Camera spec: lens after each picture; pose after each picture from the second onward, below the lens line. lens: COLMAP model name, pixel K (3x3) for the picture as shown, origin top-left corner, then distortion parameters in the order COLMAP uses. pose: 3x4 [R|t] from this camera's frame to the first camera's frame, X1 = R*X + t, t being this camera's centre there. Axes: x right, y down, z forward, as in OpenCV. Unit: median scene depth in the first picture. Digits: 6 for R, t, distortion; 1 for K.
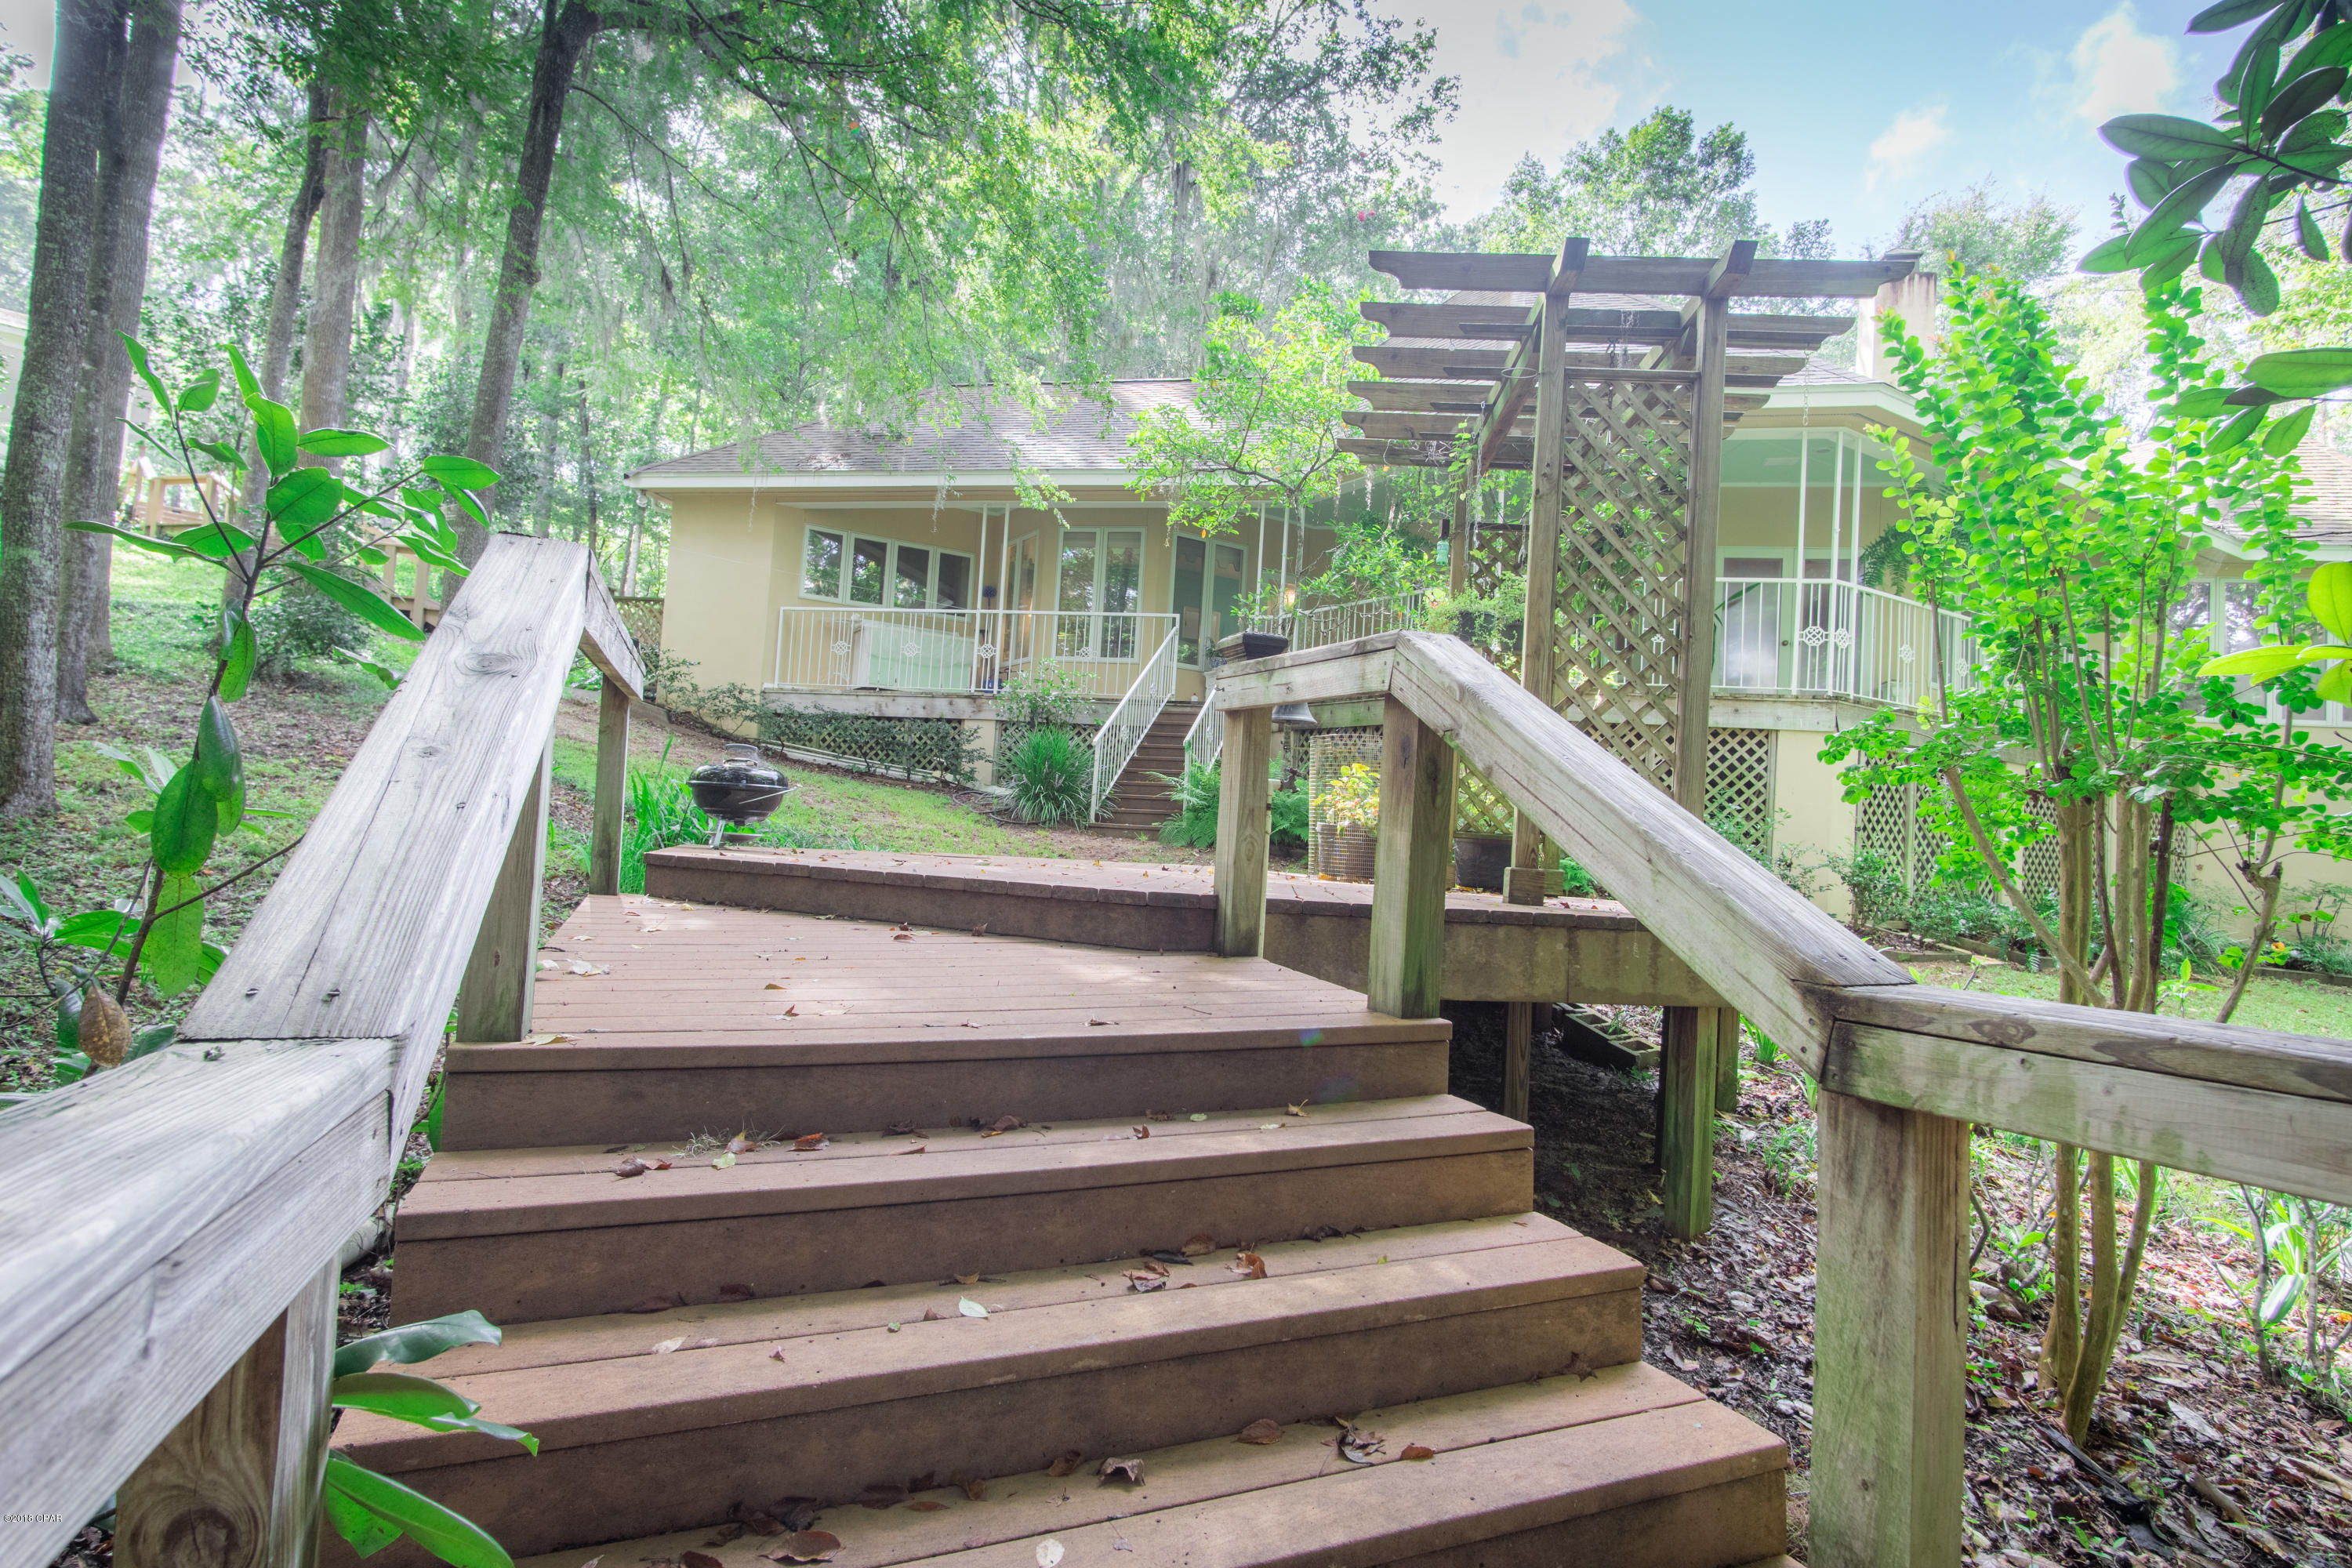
lens RADIAL K [[1239.3, 0, 1177.8], [0, 1239.3, 774.7], [0, 0, 1]] dist [0.003684, 0.002467]
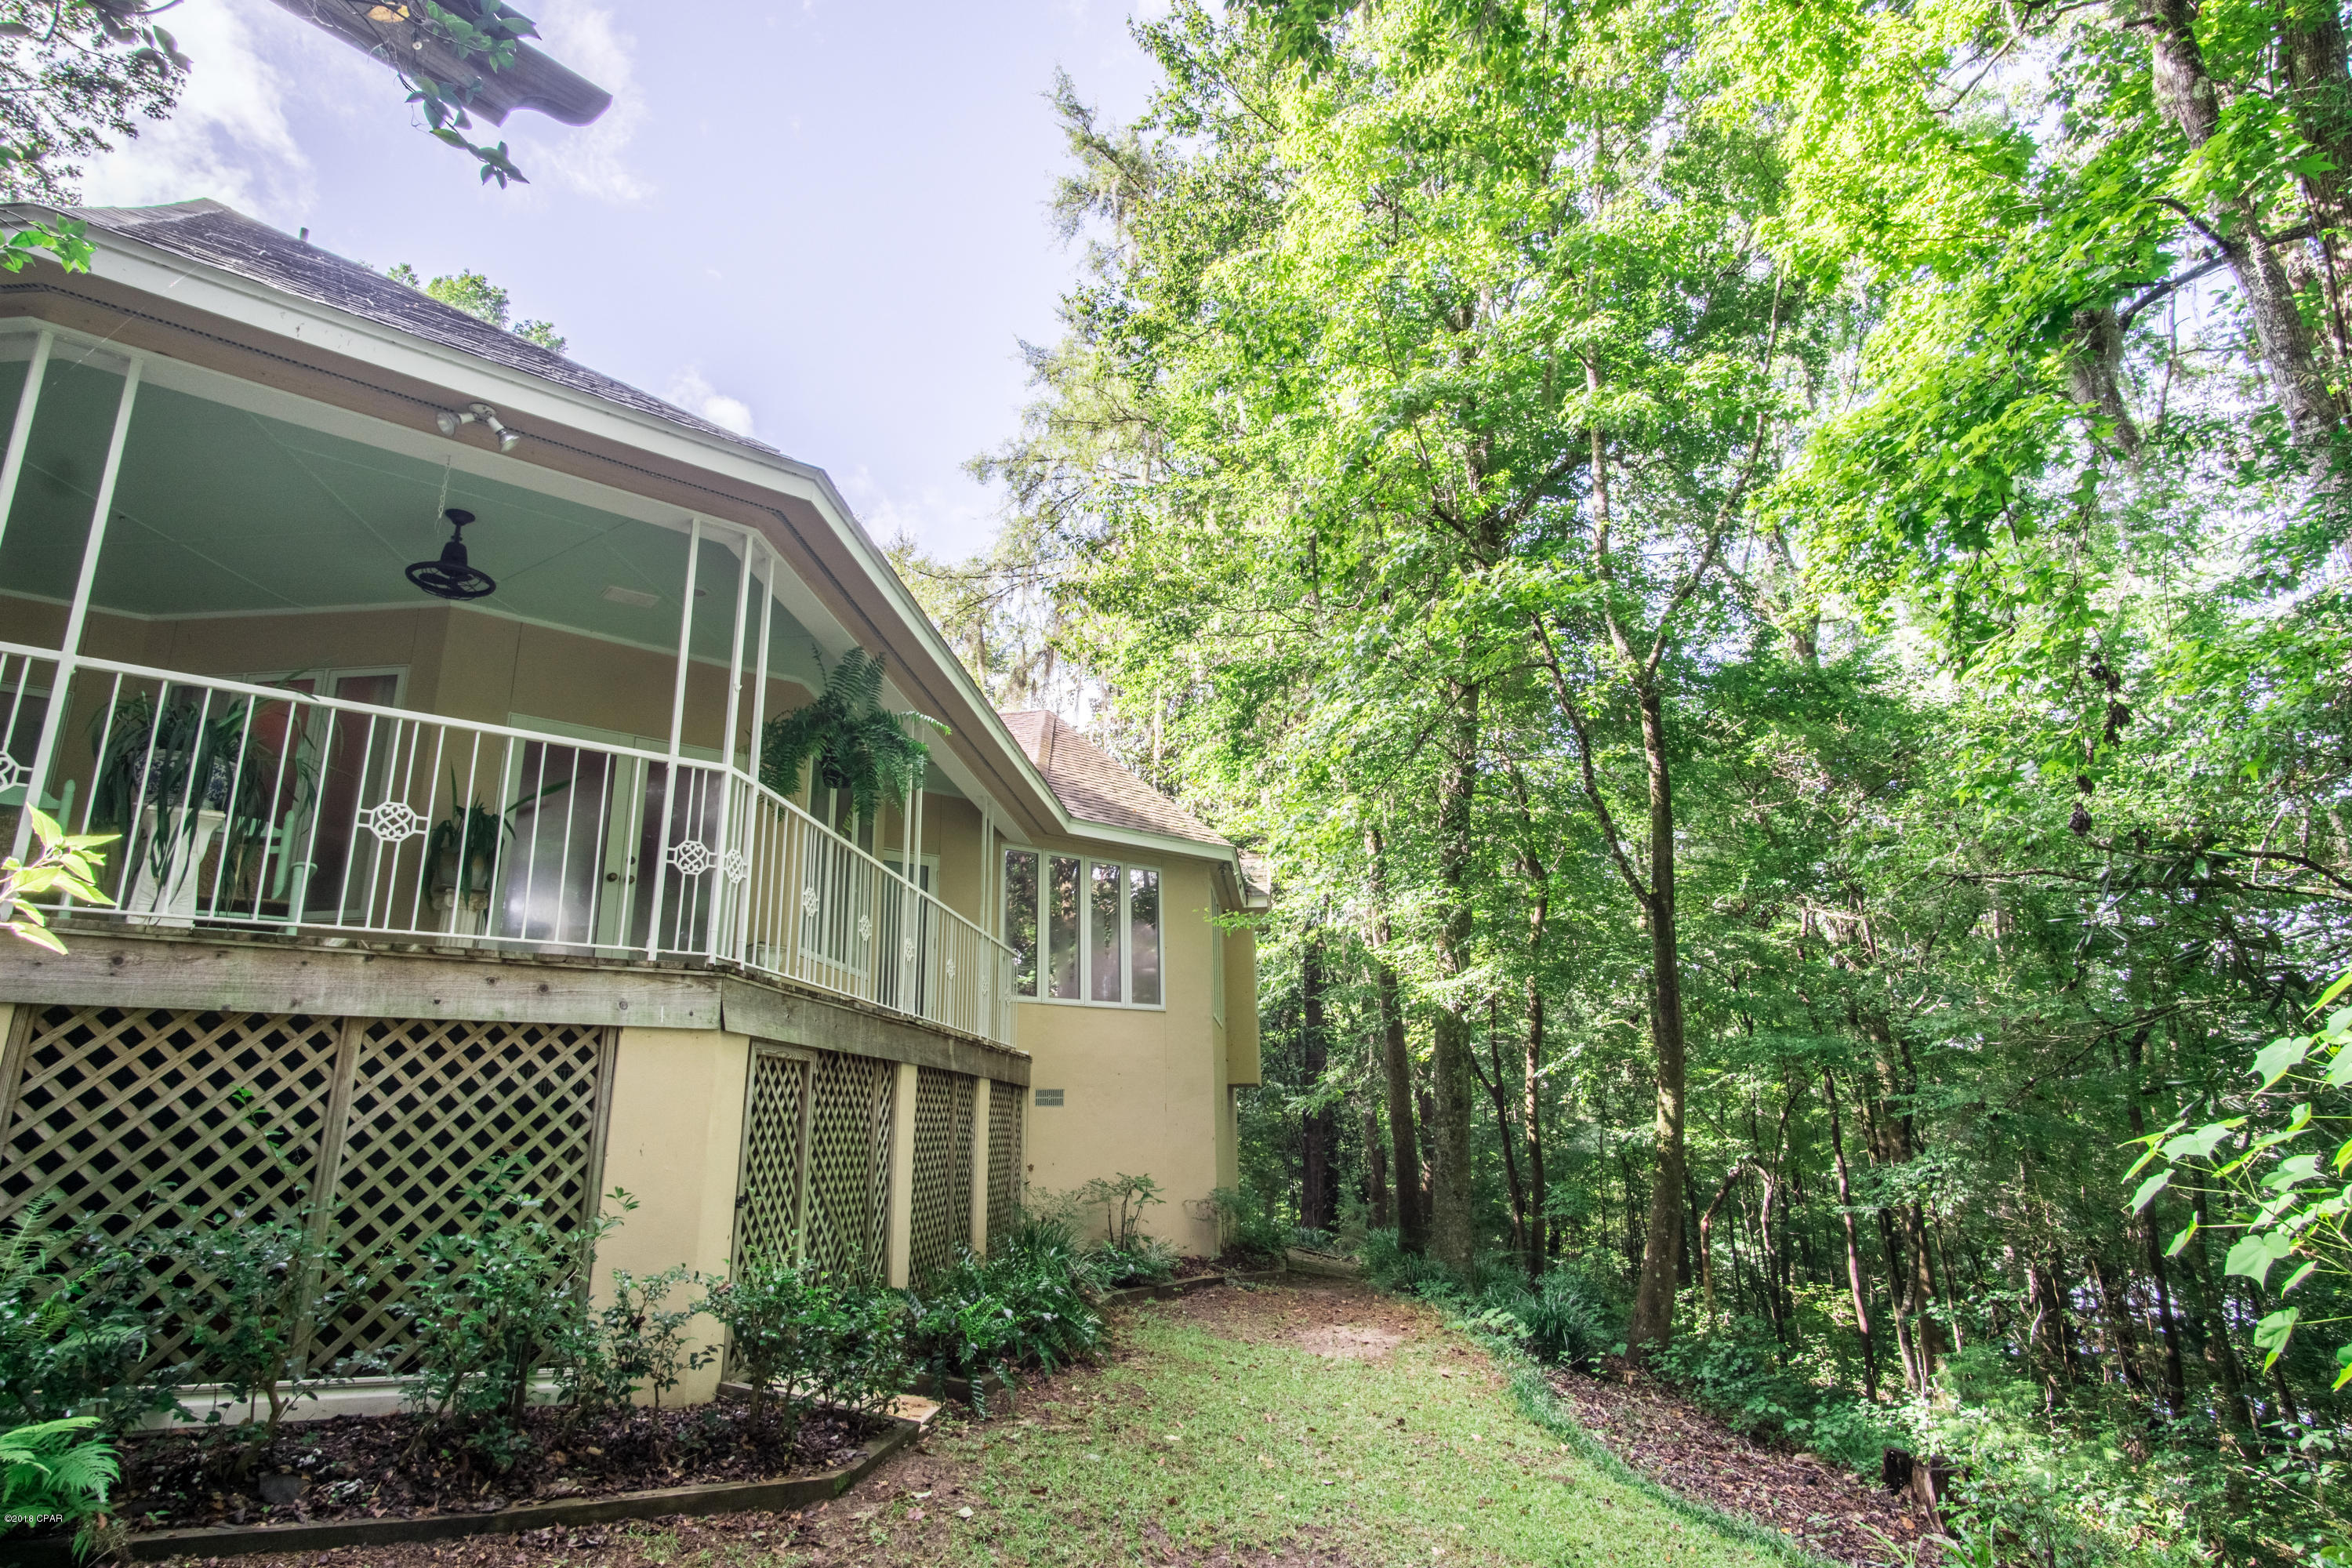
lens RADIAL K [[1239.3, 0, 1177.8], [0, 1239.3, 774.7], [0, 0, 1]] dist [0.003684, 0.002467]
pose [[0.603313, 0.147535, 0.783739, 0.195286], [0.017704, 0.980020, -0.198111, -0.032185], [-0.797308, 0.133398, 0.588647, 0.480714]]
